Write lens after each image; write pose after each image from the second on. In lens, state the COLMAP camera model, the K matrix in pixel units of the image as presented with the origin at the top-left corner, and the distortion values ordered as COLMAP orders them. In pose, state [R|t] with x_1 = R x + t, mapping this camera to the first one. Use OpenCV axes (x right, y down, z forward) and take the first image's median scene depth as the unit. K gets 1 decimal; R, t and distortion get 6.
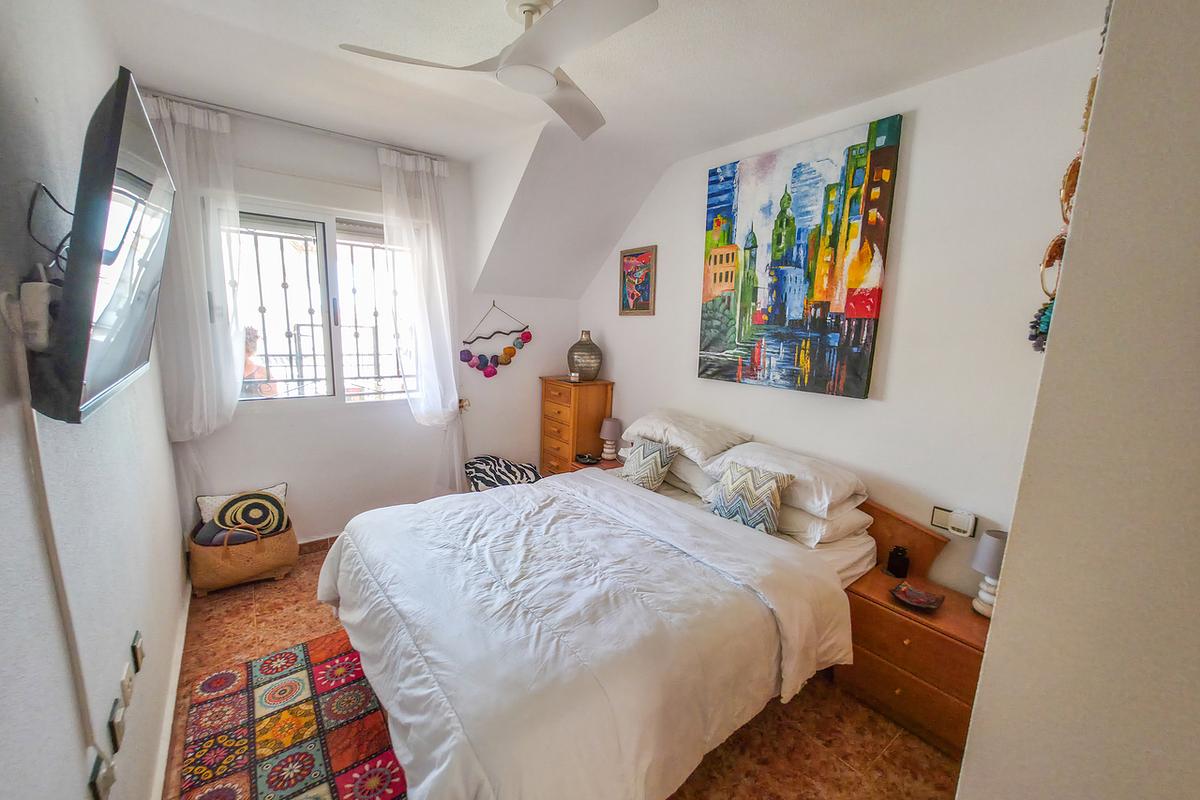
lens RADIAL K [[481.0, 0, 598.8], [0, 481.0, 409.6], [0, 0, 1]] dist [0.001065, -0.000694]
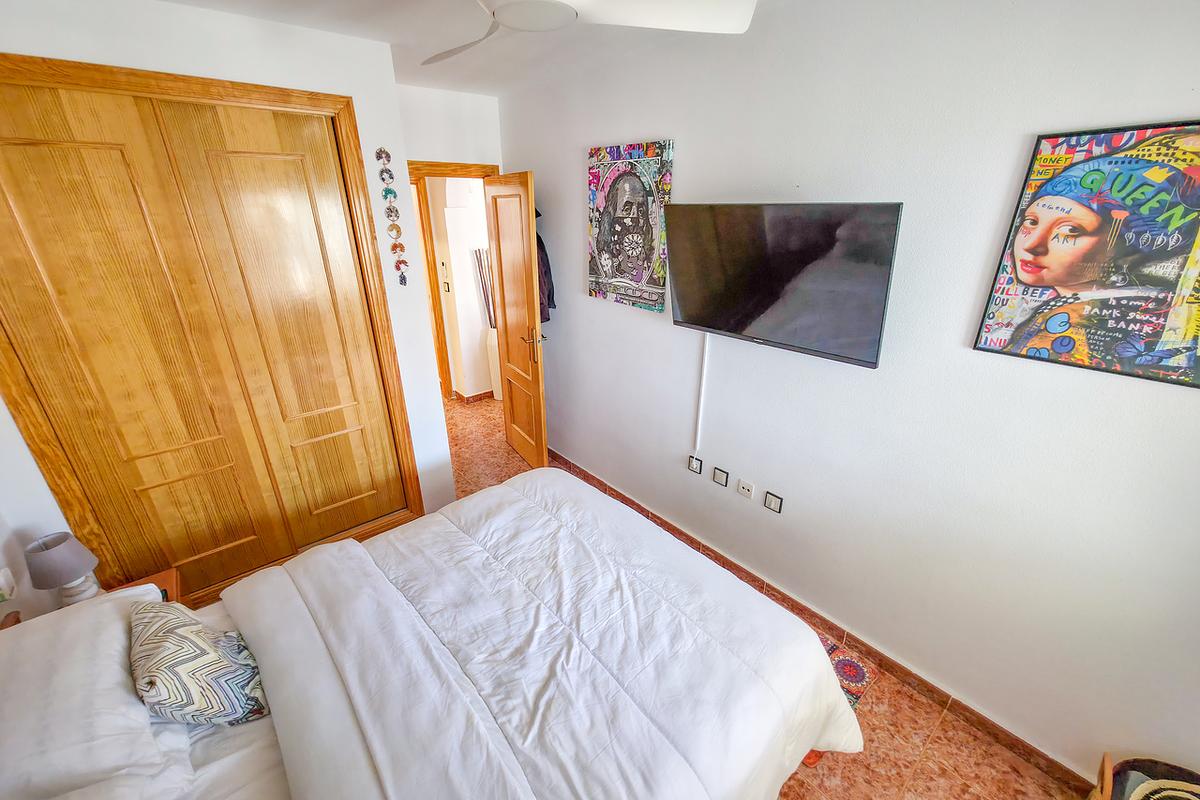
lens RADIAL K [[481.0, 0, 600.3], [0, 481.0, 403.6], [0, 0, 1]] dist [0.001065, -0.000694]
pose [[-0.998048, 0.009124, -0.061785, -0.180718], [-0.025661, 0.842009, 0.538853, -0.499135], [0.056939, 0.539386, -0.840131, 1.631995]]
